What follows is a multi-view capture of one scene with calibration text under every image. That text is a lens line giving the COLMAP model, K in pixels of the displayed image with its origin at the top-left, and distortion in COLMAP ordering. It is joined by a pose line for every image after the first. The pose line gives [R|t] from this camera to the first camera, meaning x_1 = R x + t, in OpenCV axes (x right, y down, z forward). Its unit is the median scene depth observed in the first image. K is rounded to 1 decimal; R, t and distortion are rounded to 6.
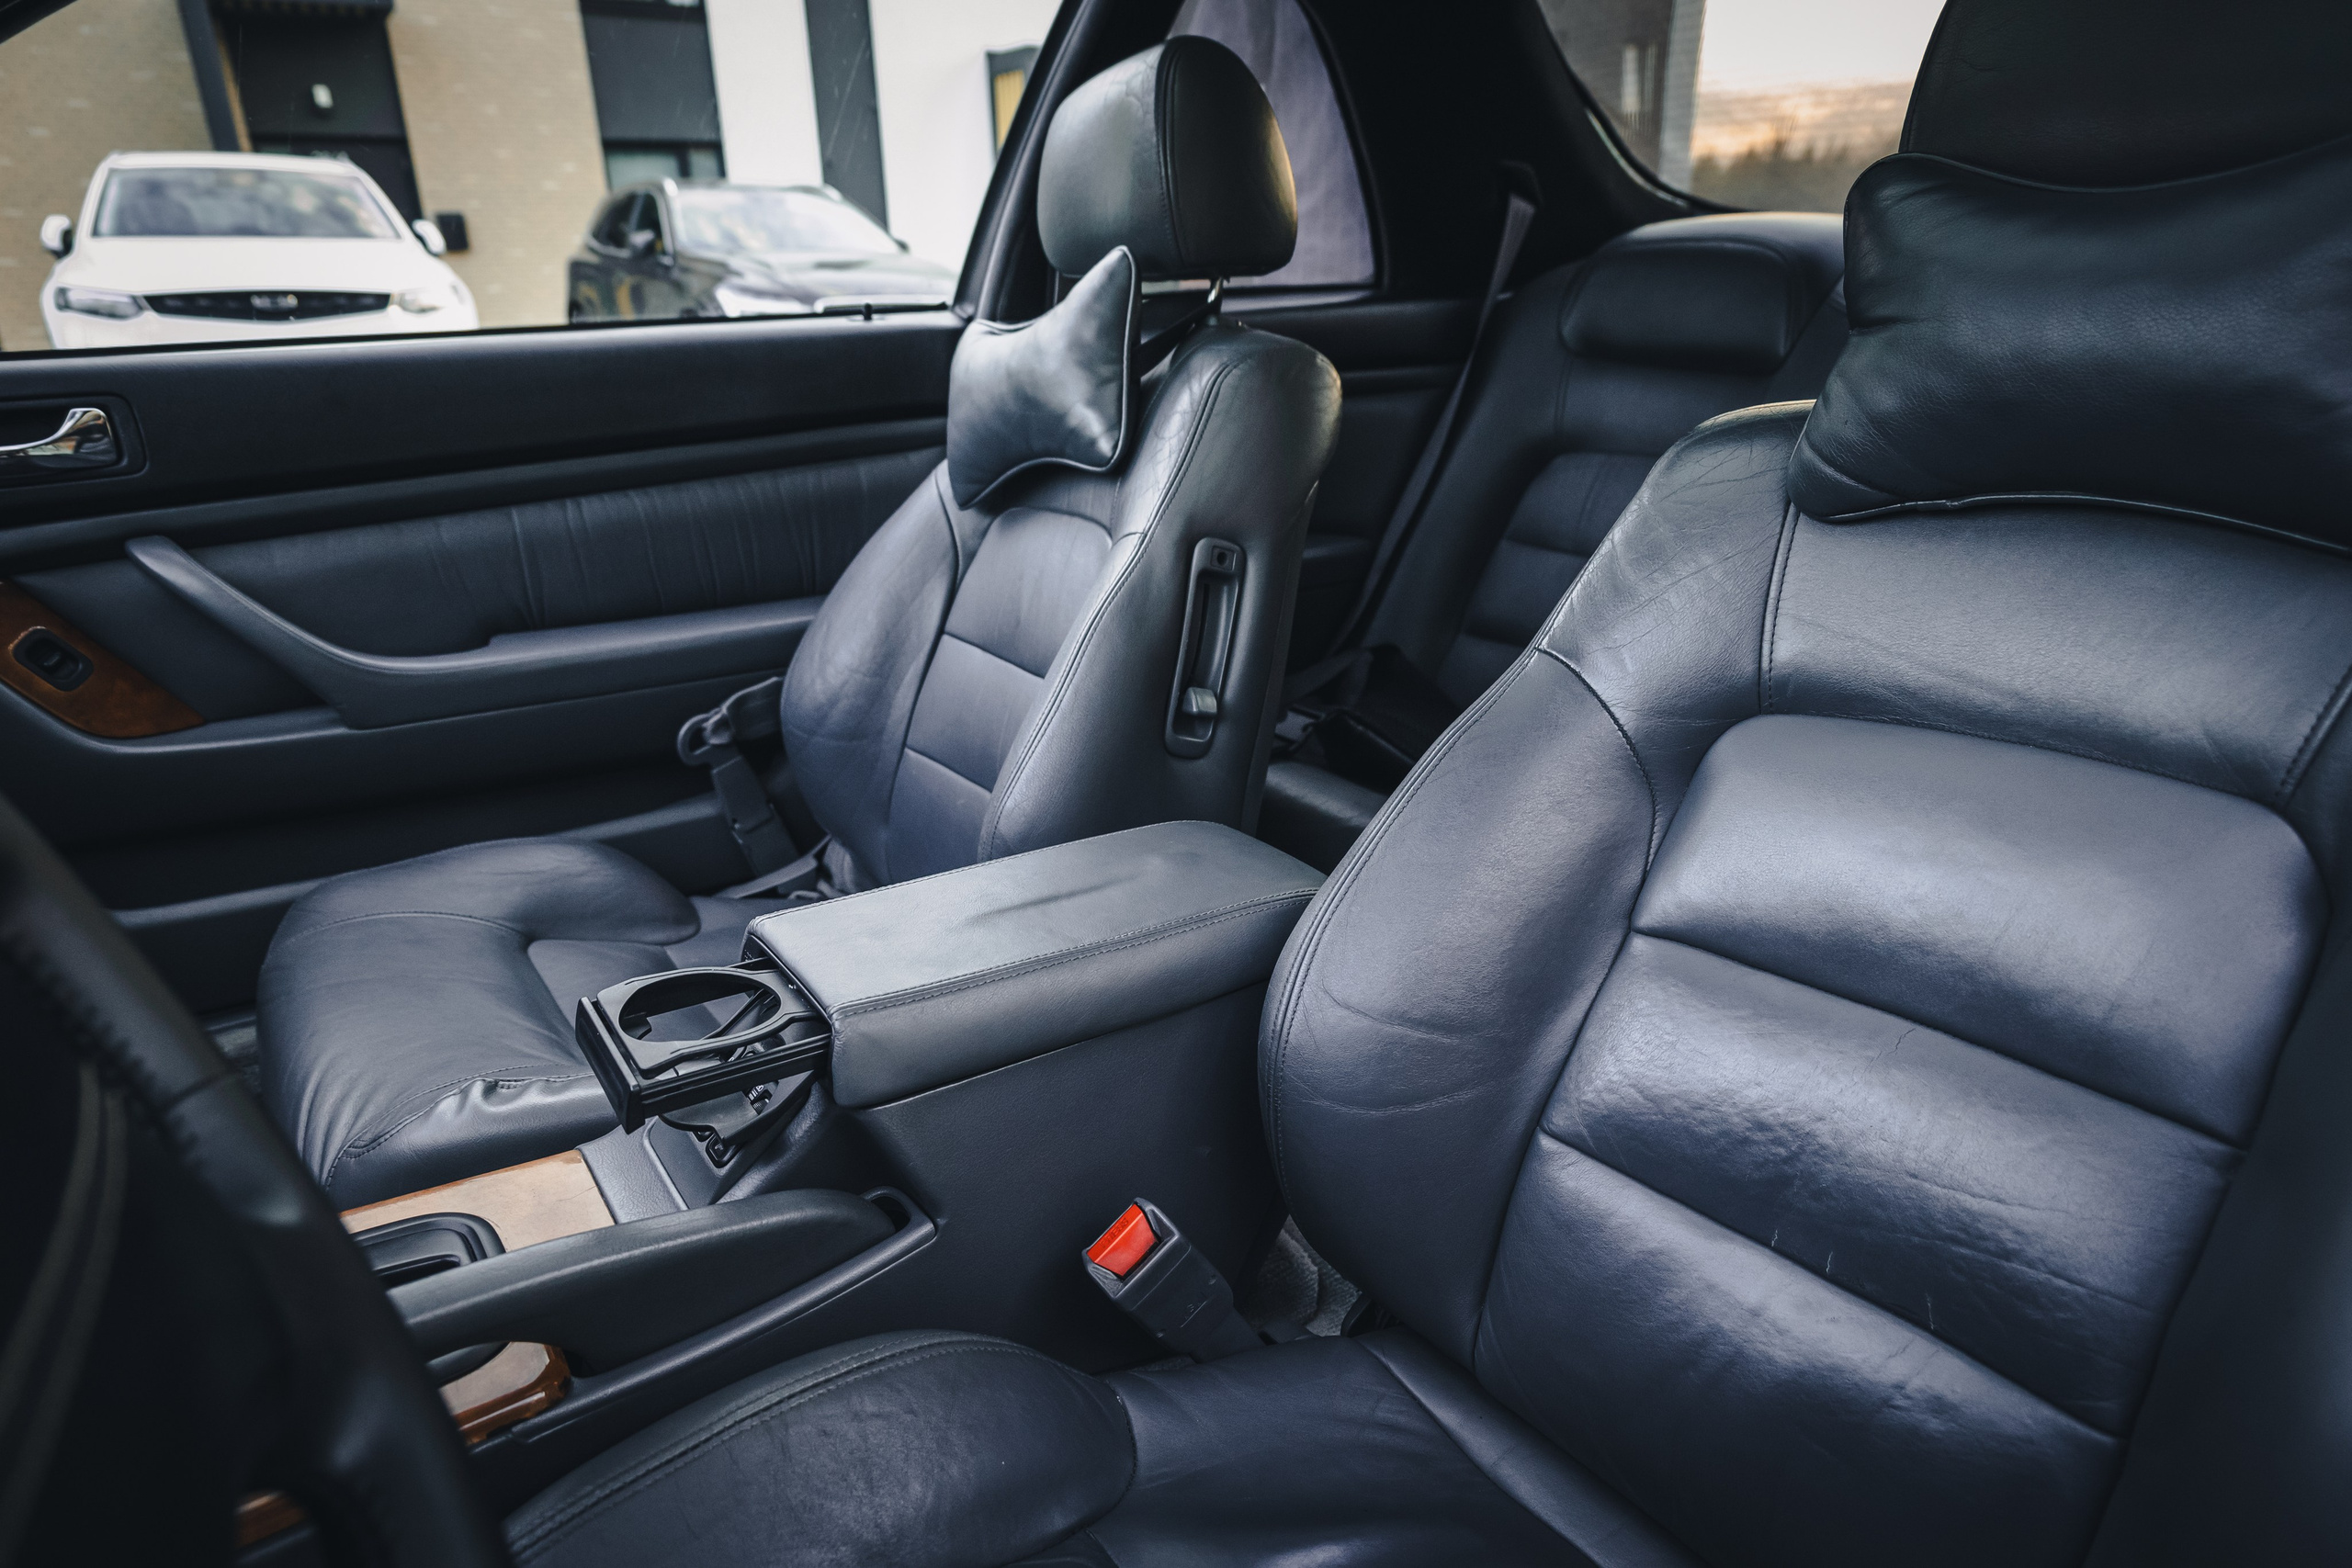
lens RADIAL K [[1415.2, 0, 1176.0], [0, 1415.2, 784.0], [0, 0, 1]] dist [-0.005819, 0.003072]
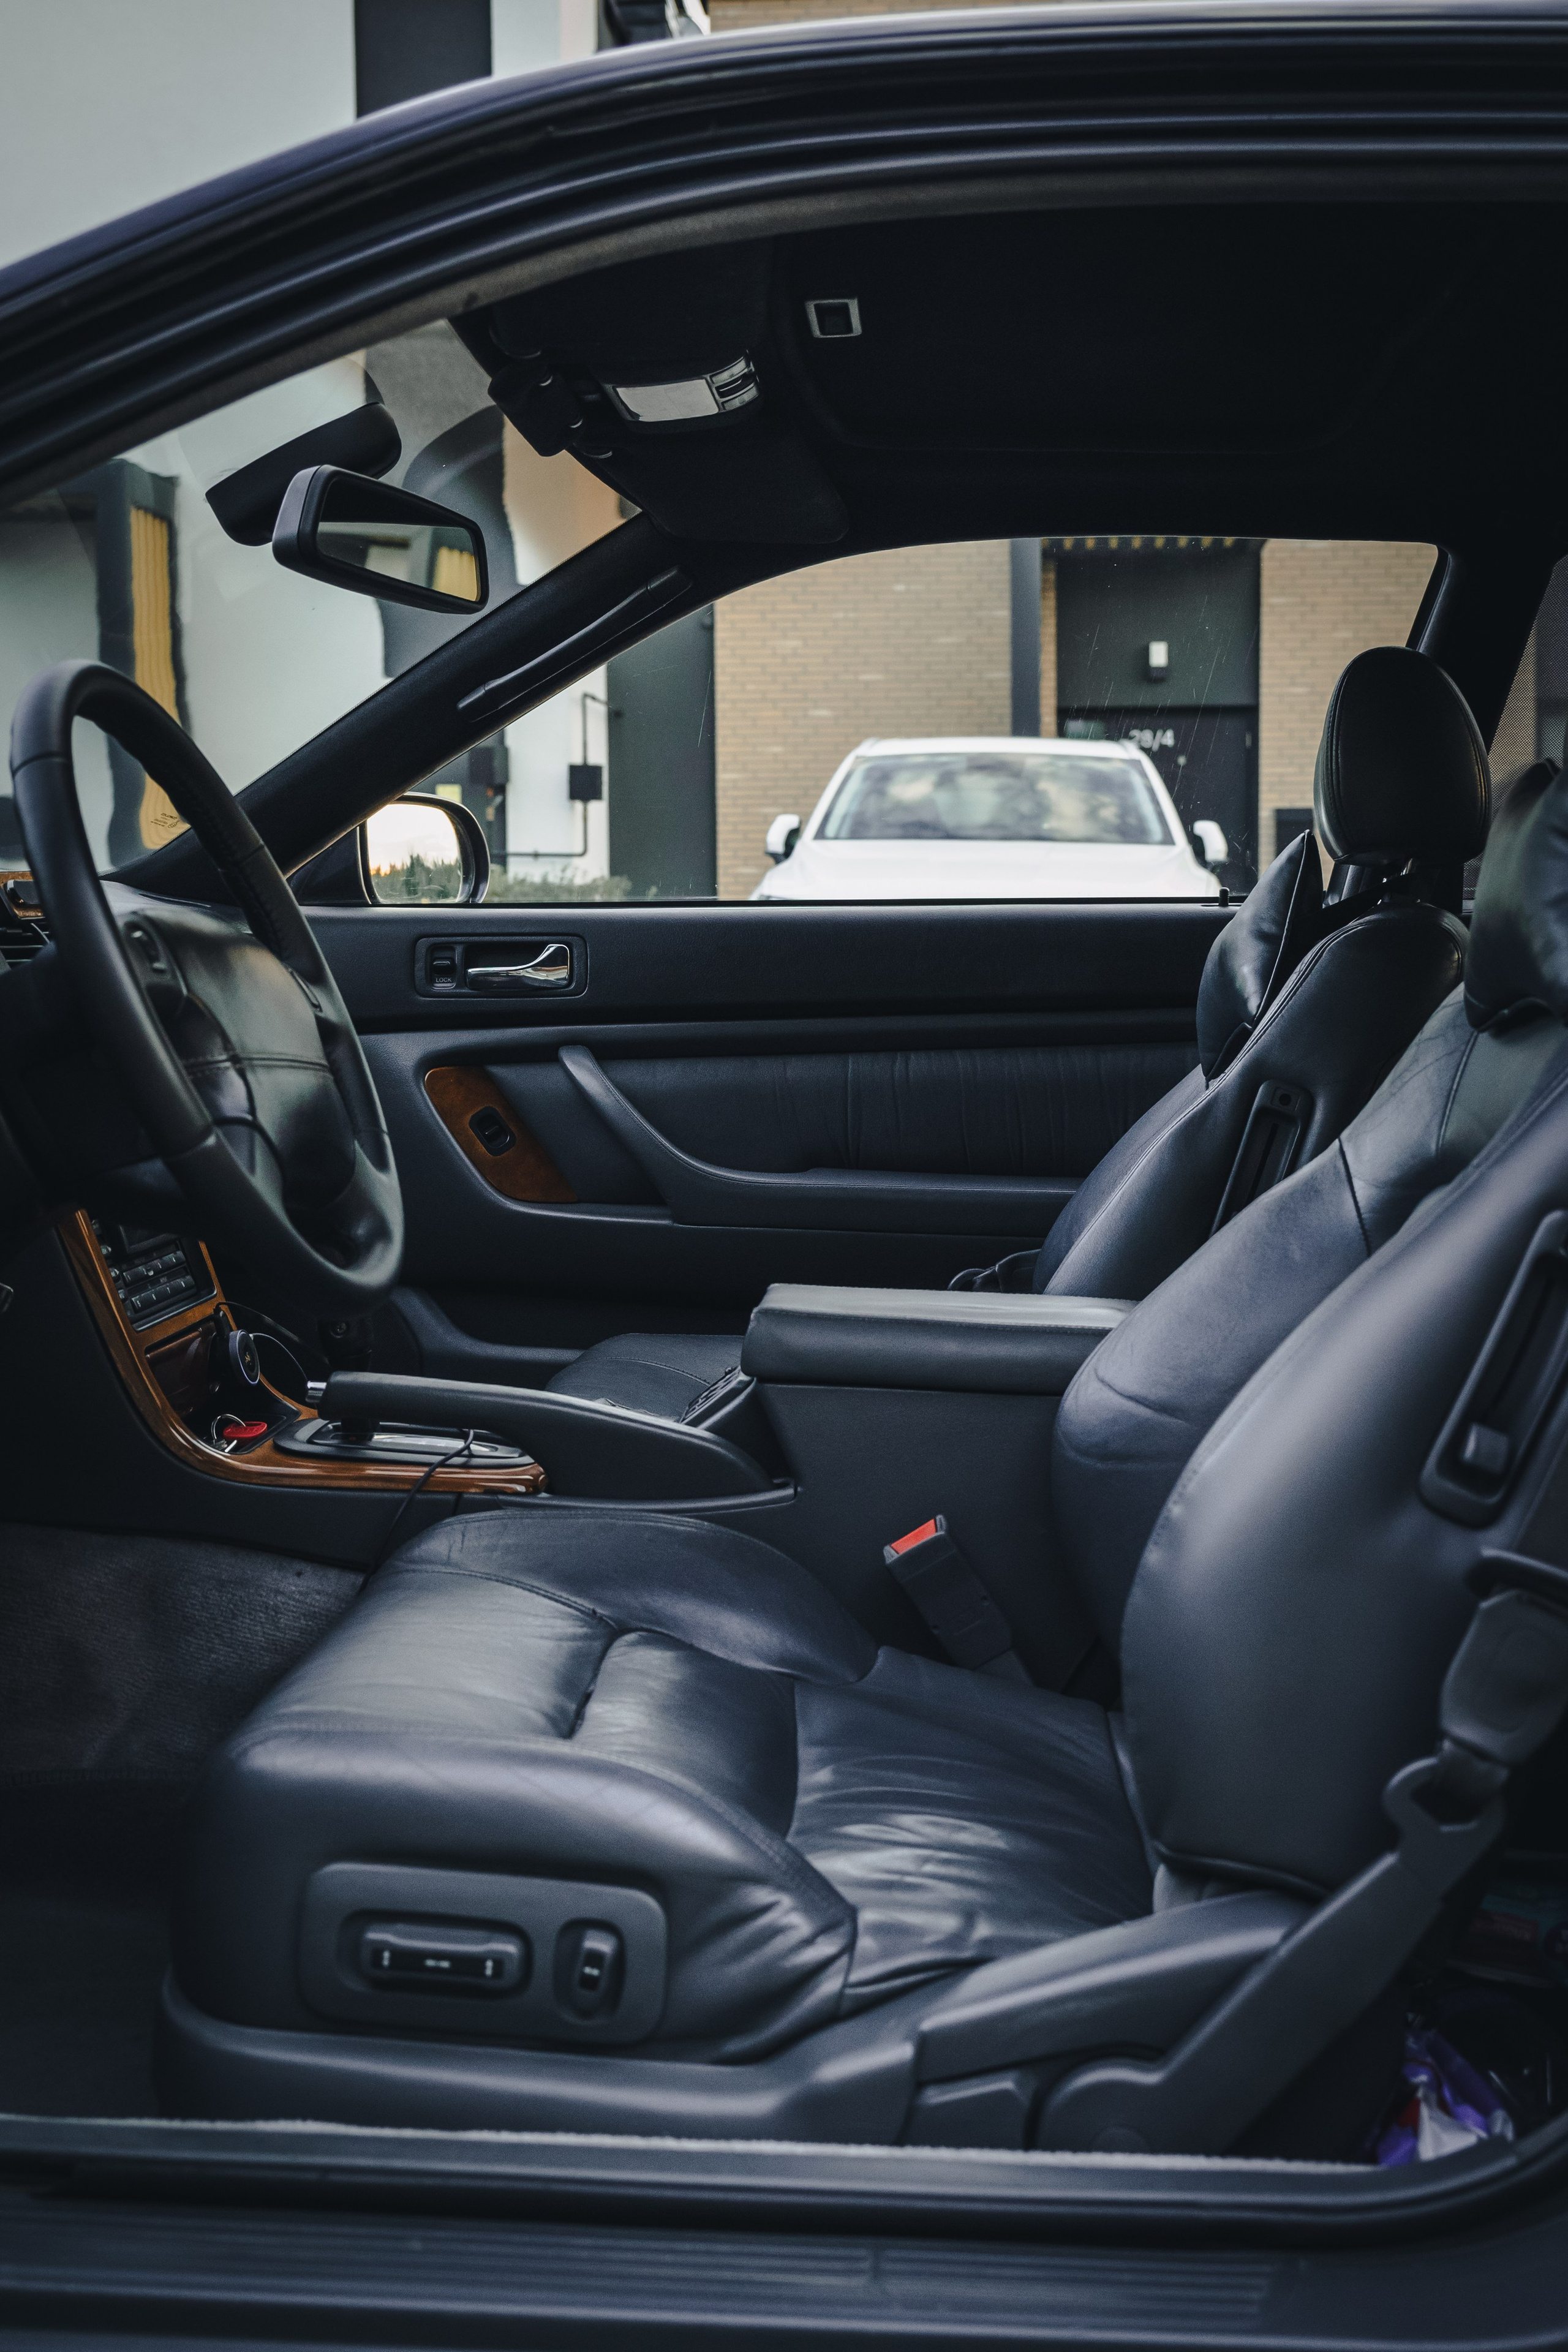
lens RADIAL K [[2494.2, 0, 784.0], [0, 2494.2, 1176.0], [0, 0, 1]] dist [0.000095, 0.000348]
pose [[0.796259, 0.087557, -0.598586, 0.712618], [-0.226964, 0.960431, -0.161431, 0.236947], [0.560766, 0.264399, 0.784624, -0.564999]]
